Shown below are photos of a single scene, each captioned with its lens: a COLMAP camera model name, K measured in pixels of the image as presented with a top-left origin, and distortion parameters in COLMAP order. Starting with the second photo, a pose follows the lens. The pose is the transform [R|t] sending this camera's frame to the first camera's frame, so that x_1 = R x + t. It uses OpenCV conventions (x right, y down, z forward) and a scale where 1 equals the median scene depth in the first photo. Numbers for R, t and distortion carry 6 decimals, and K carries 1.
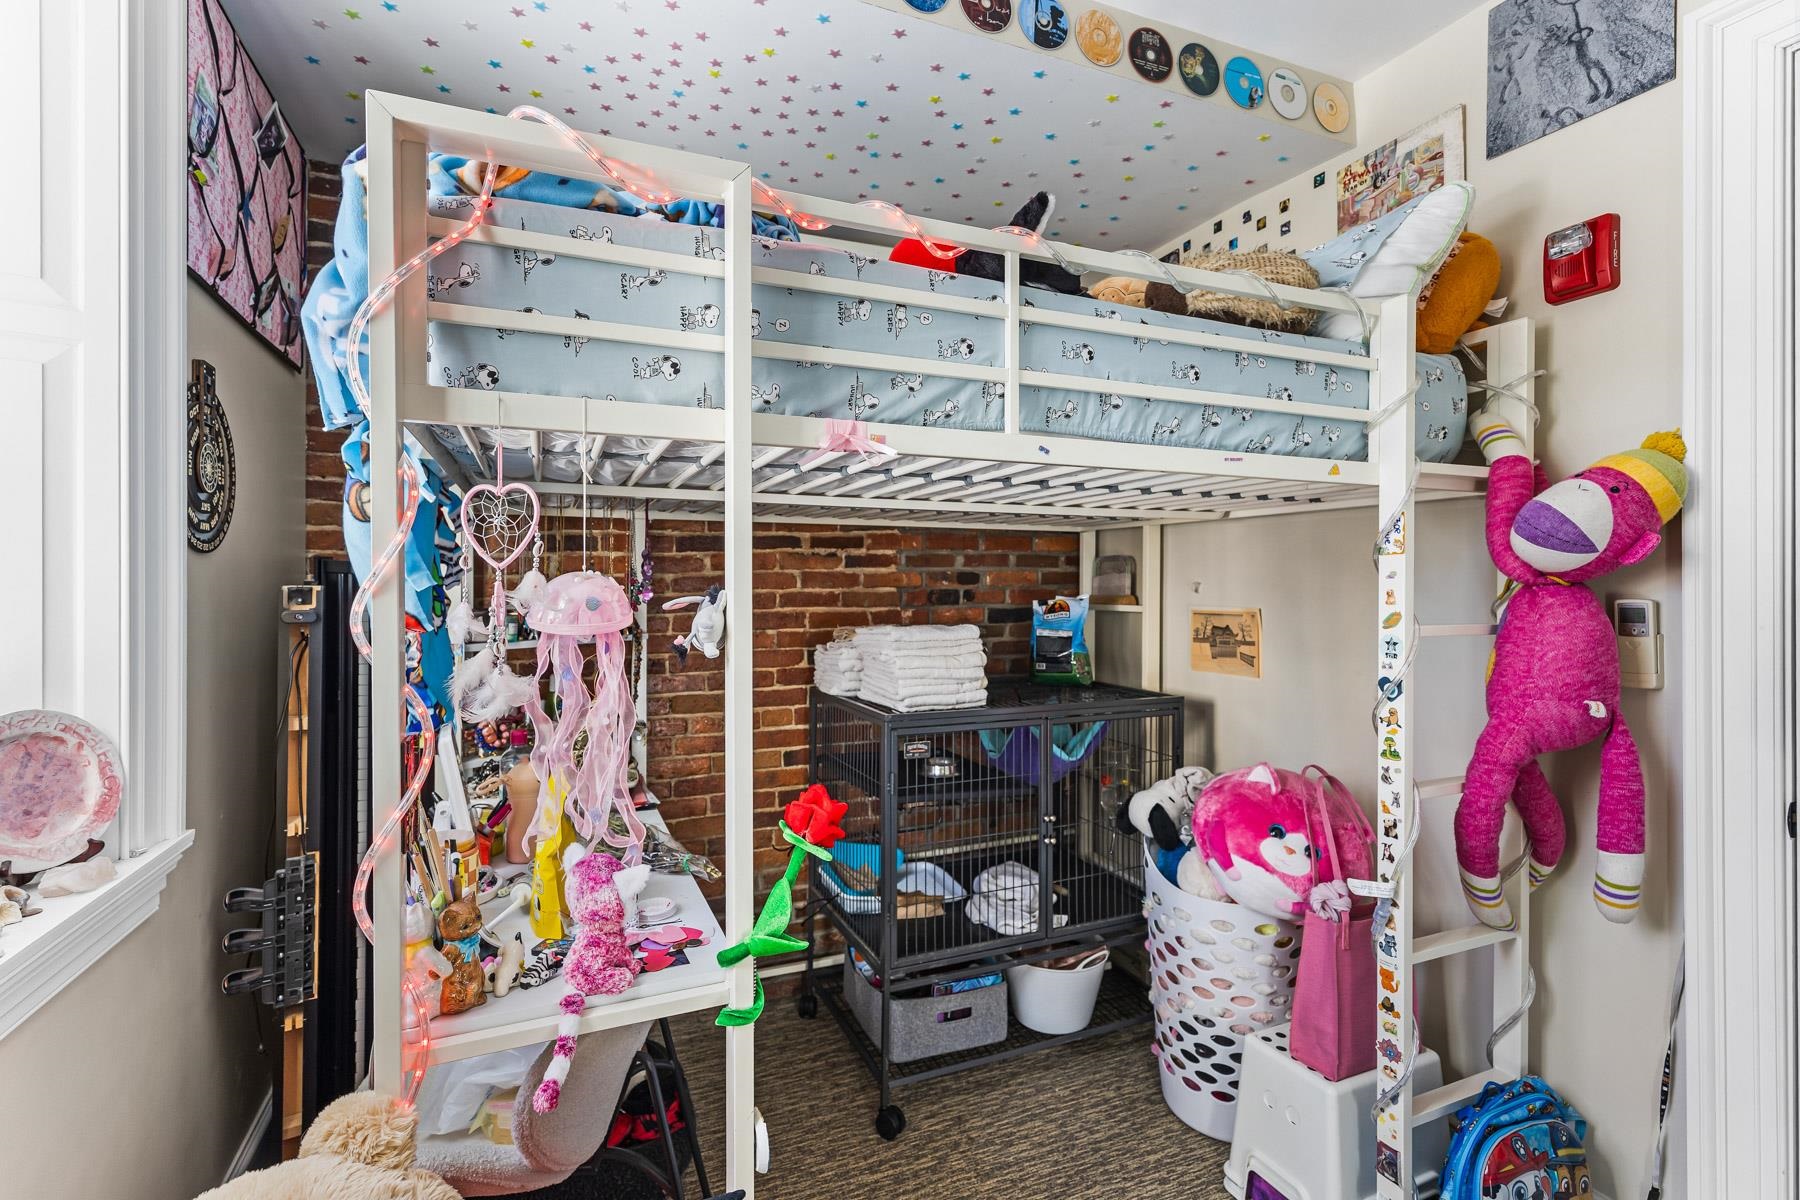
lens RADIAL K [[825.2, 0, 904.9], [0, 825.2, 593.7], [0, 0, 1]] dist [0.005783, -0.000001]
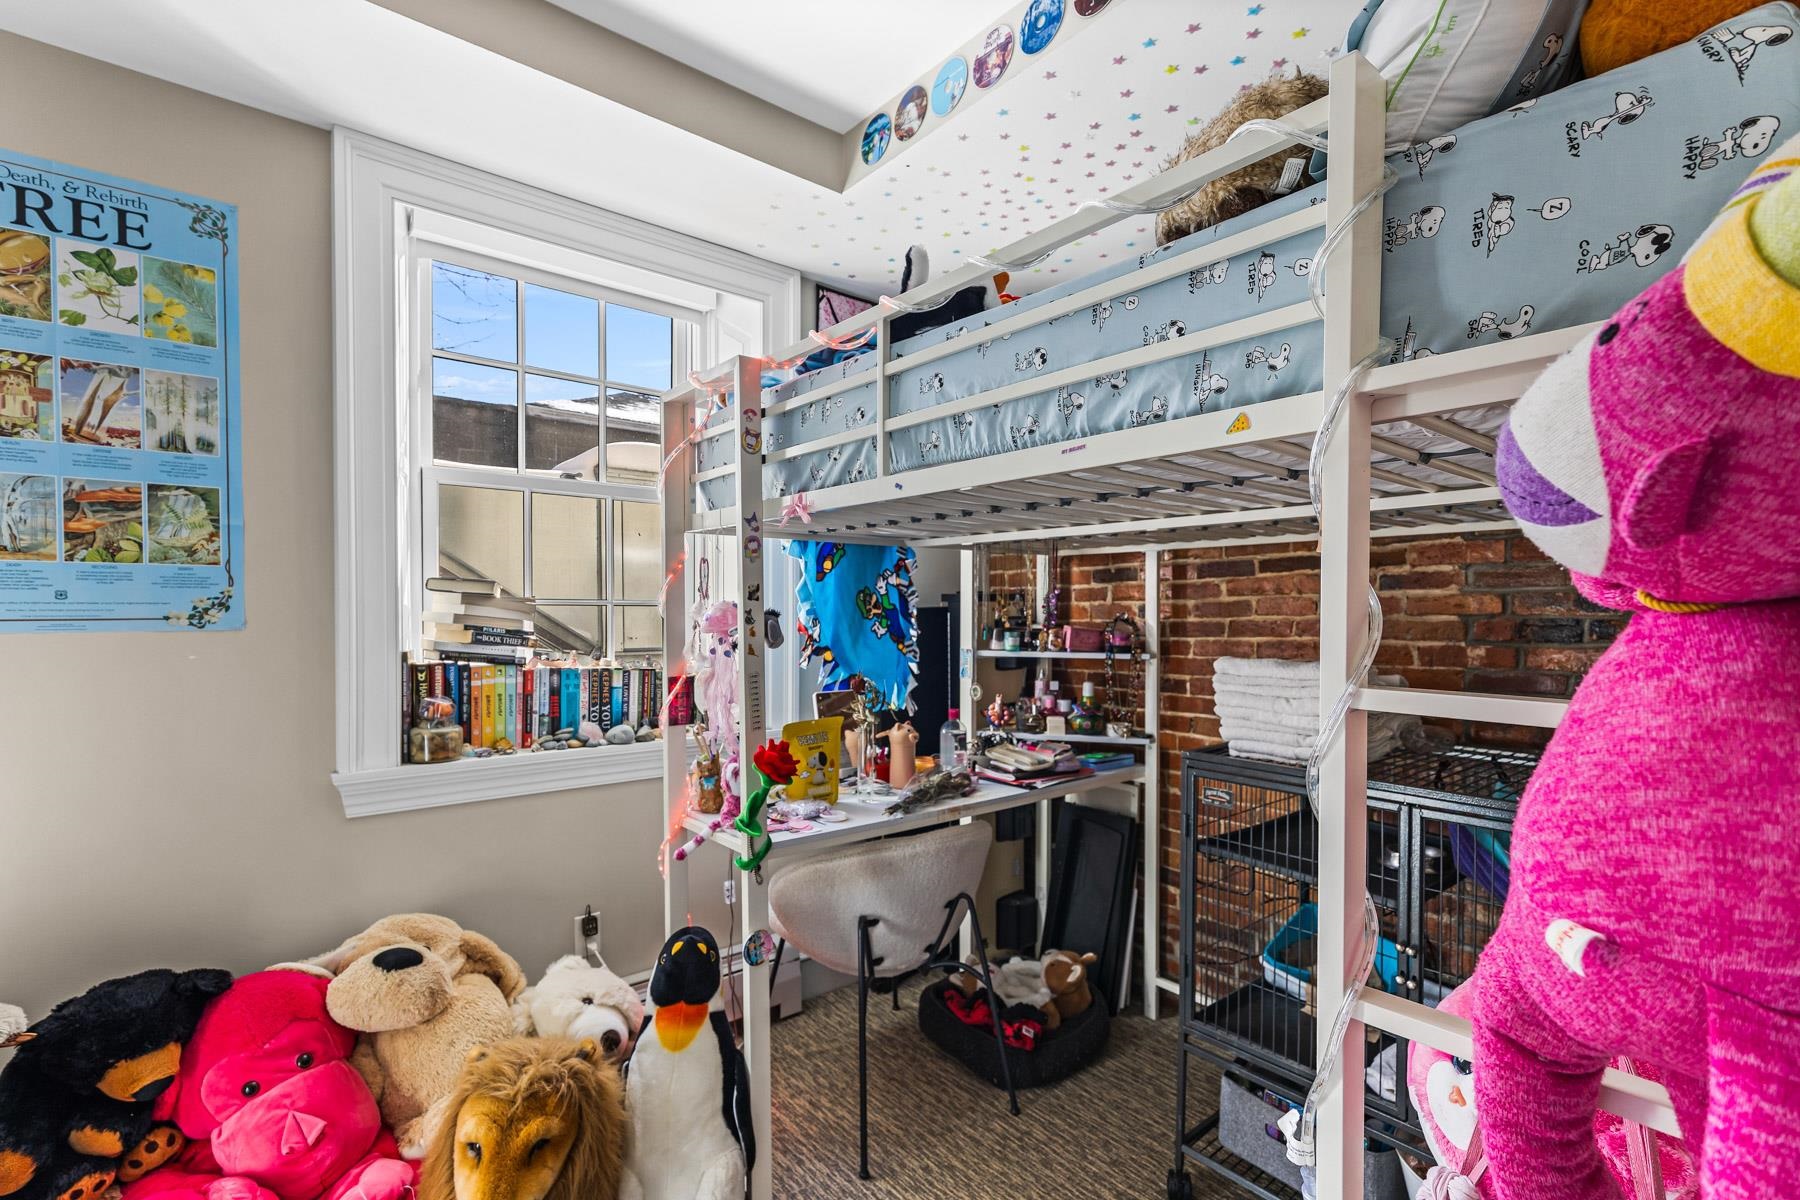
lens RADIAL K [[825.2, 0, 904.9], [0, 825.2, 593.7], [0, 0, 1]] dist [0.005783, -0.000001]
pose [[0.288018, -0.016215, -0.957488, 0.606012], [-0.014644, 0.999665, -0.021334, -0.004426], [0.957513, 0.020166, 0.287684, 0.348054]]
